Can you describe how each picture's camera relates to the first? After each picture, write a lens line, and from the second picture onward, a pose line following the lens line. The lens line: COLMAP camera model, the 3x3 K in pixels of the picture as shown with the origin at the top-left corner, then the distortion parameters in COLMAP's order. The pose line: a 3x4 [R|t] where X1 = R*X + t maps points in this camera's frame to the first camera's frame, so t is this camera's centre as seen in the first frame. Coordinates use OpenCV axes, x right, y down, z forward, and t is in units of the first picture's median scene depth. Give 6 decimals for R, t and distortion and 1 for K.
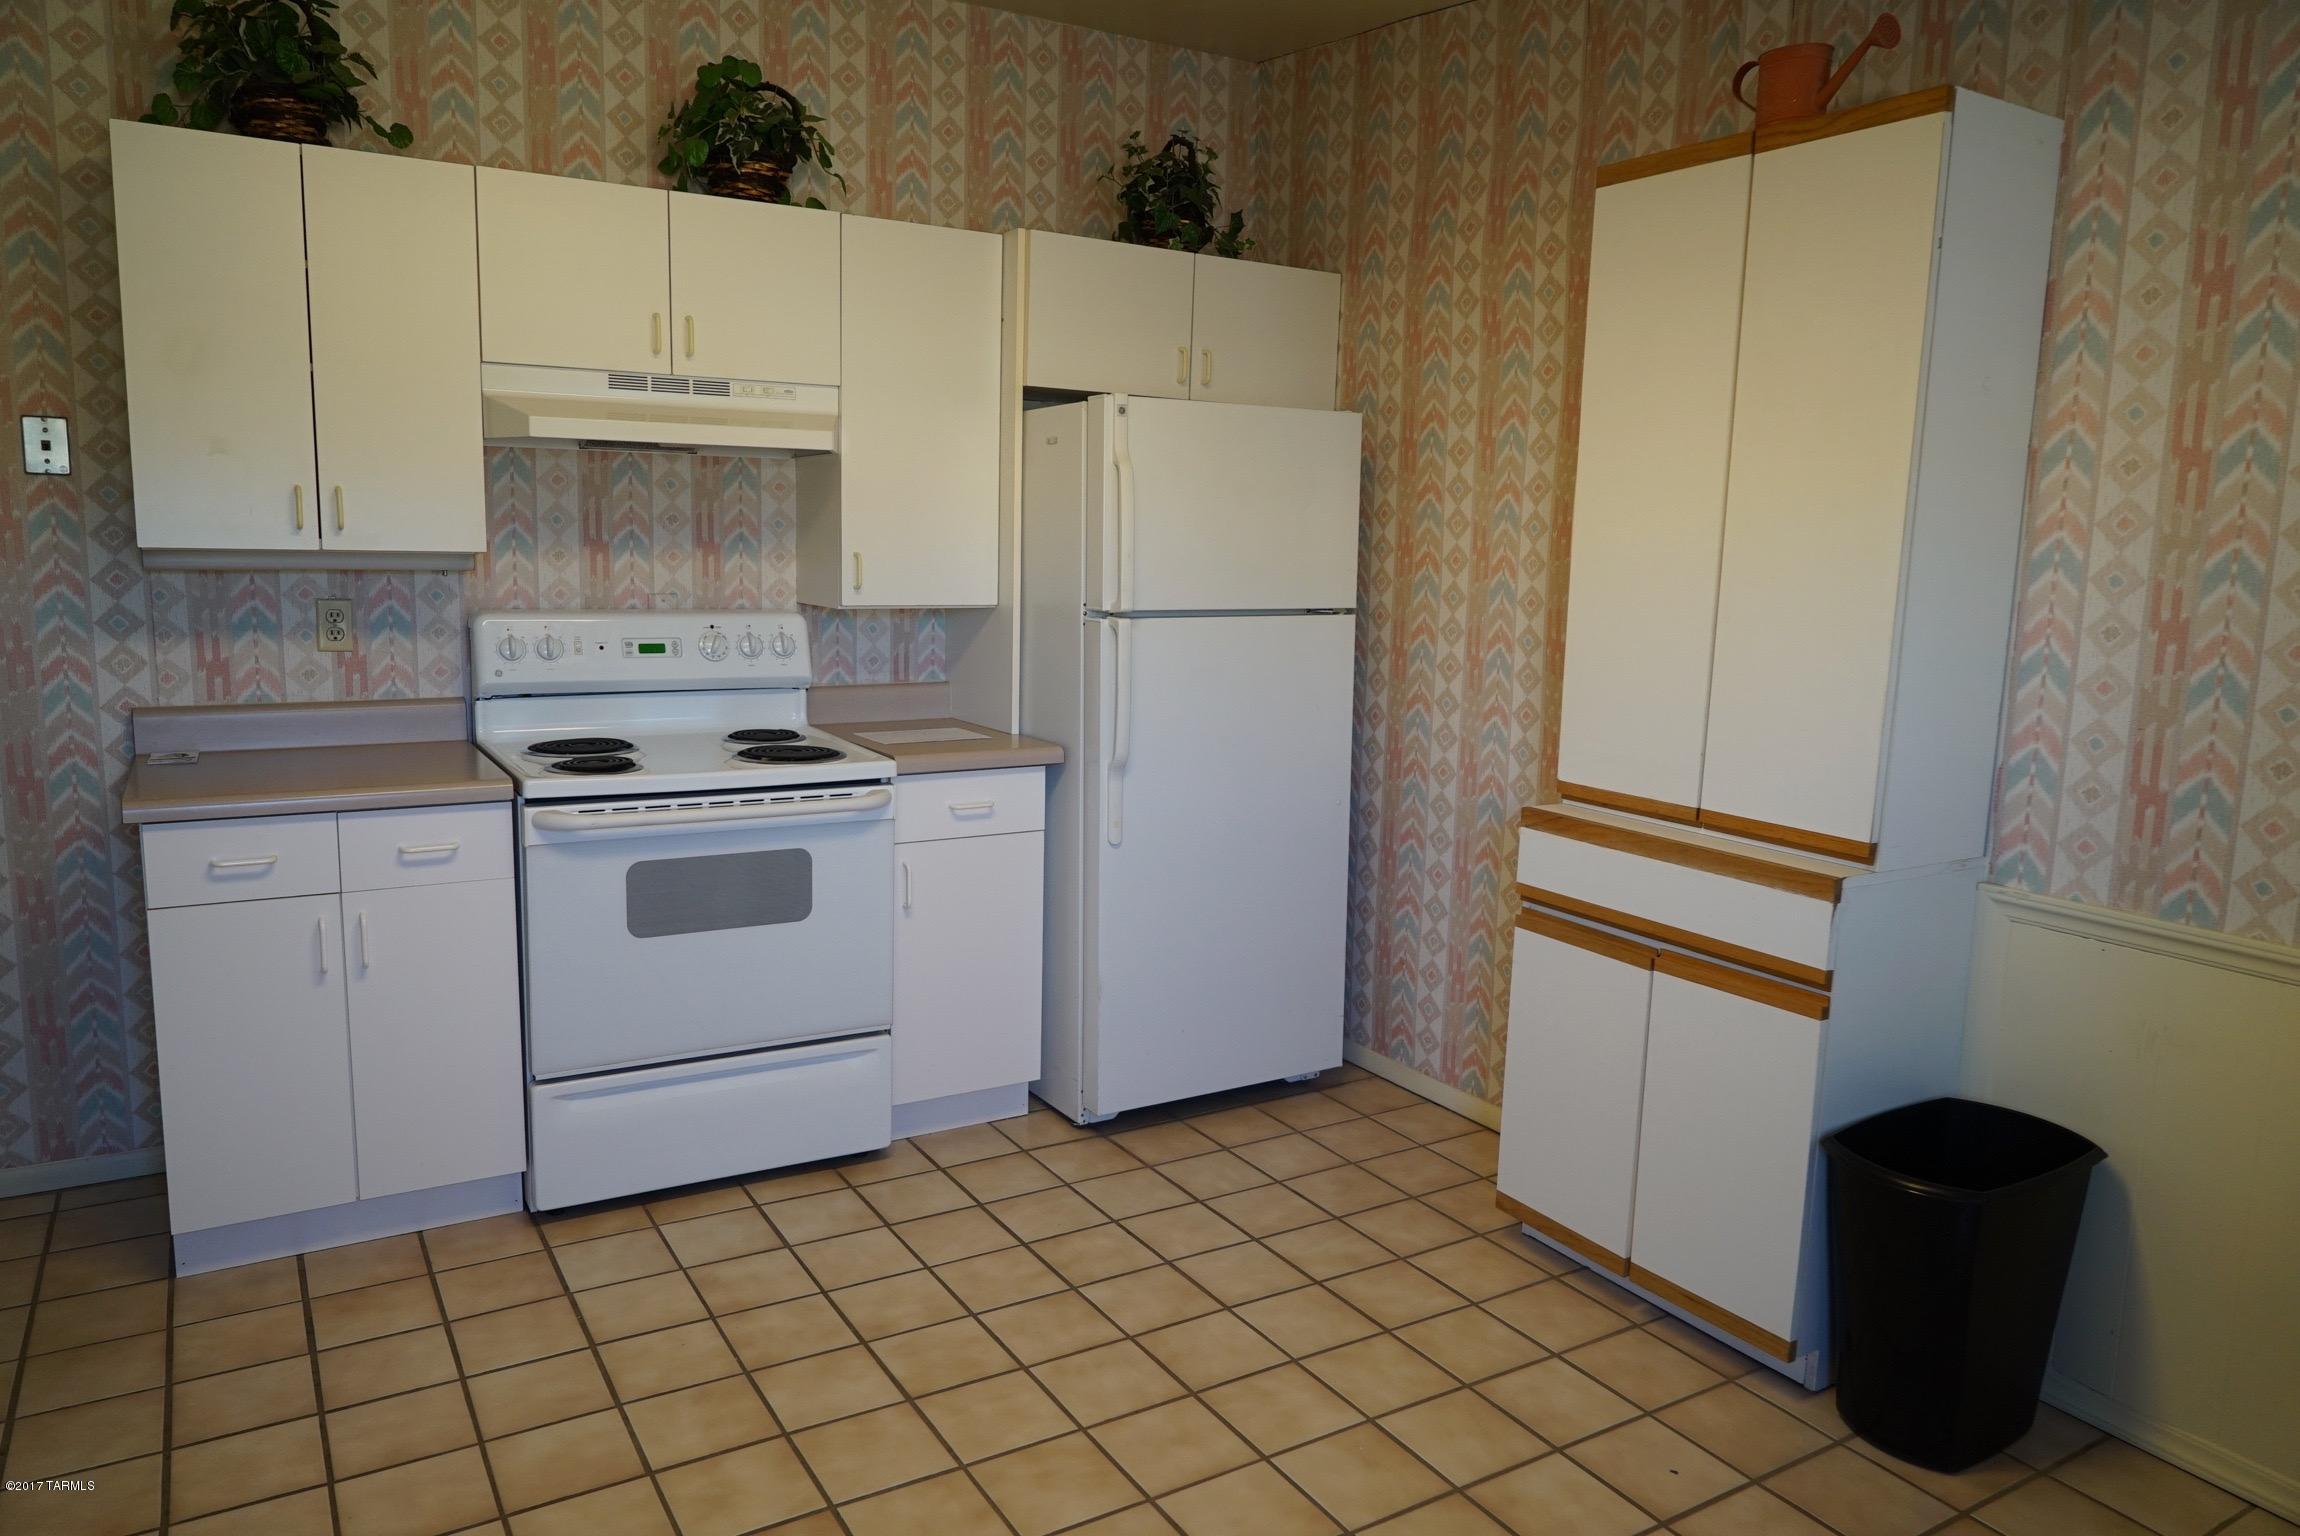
lens RADIAL K [[1534.5, 0, 1154.0], [0, 1534.5, 775.2], [0, 0, 1]] dist [-0.036855, 0.028036]
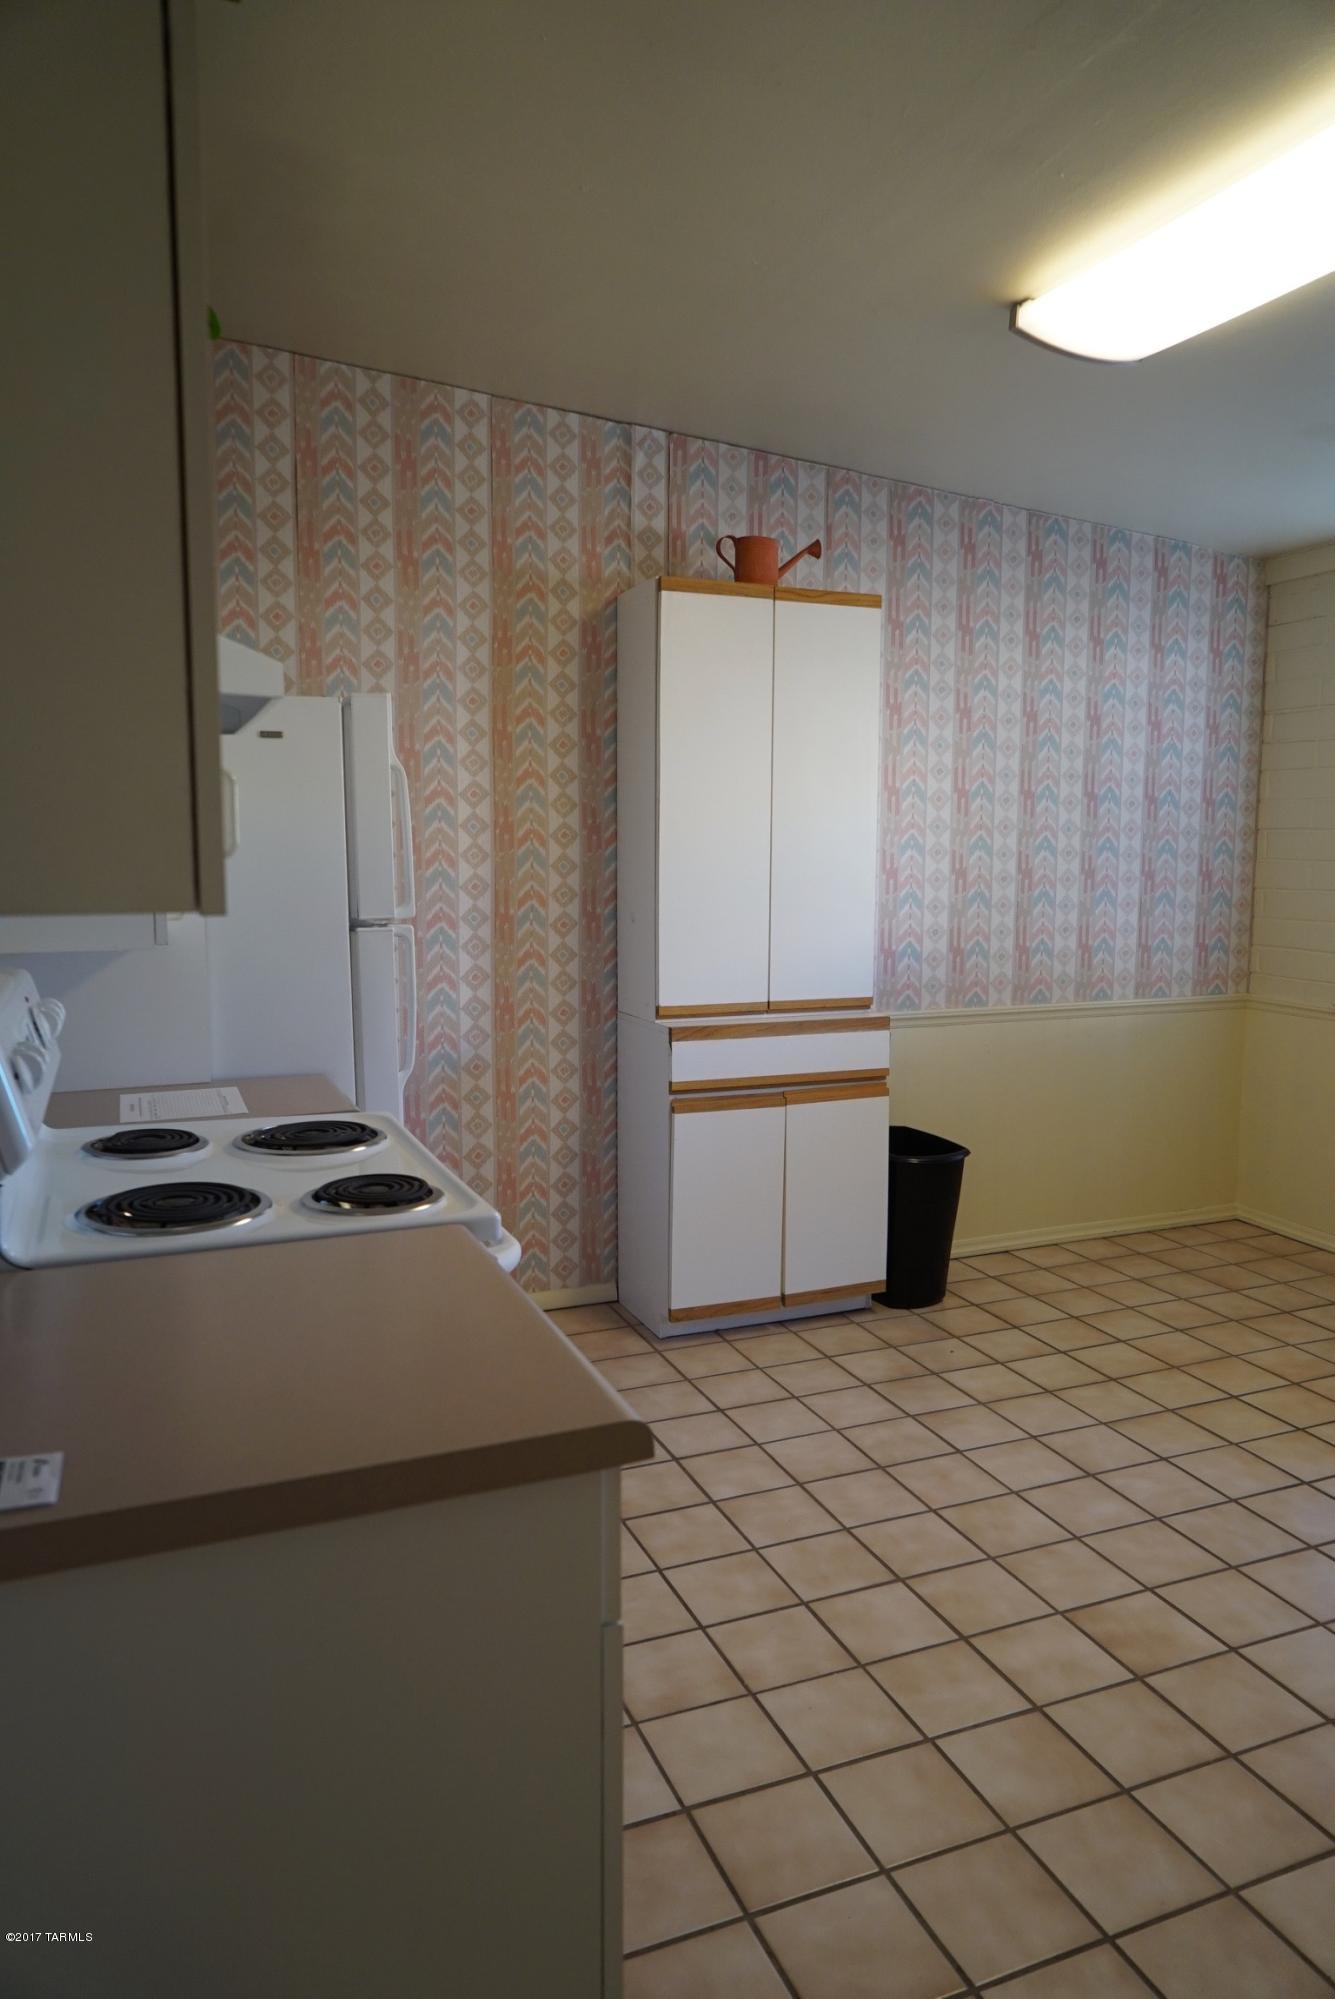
lens RADIAL K [[1333.7, 0, 671.1], [0, 1333.7, 1005.7], [0, 0, 1]] dist [-0.036855, 0.028036]
pose [[0.160405, -0.141771, 0.976817, -0.856180], [0.156608, 0.980751, 0.116625, -0.127846], [-0.974548, 0.134270, 0.179520, 0.713578]]
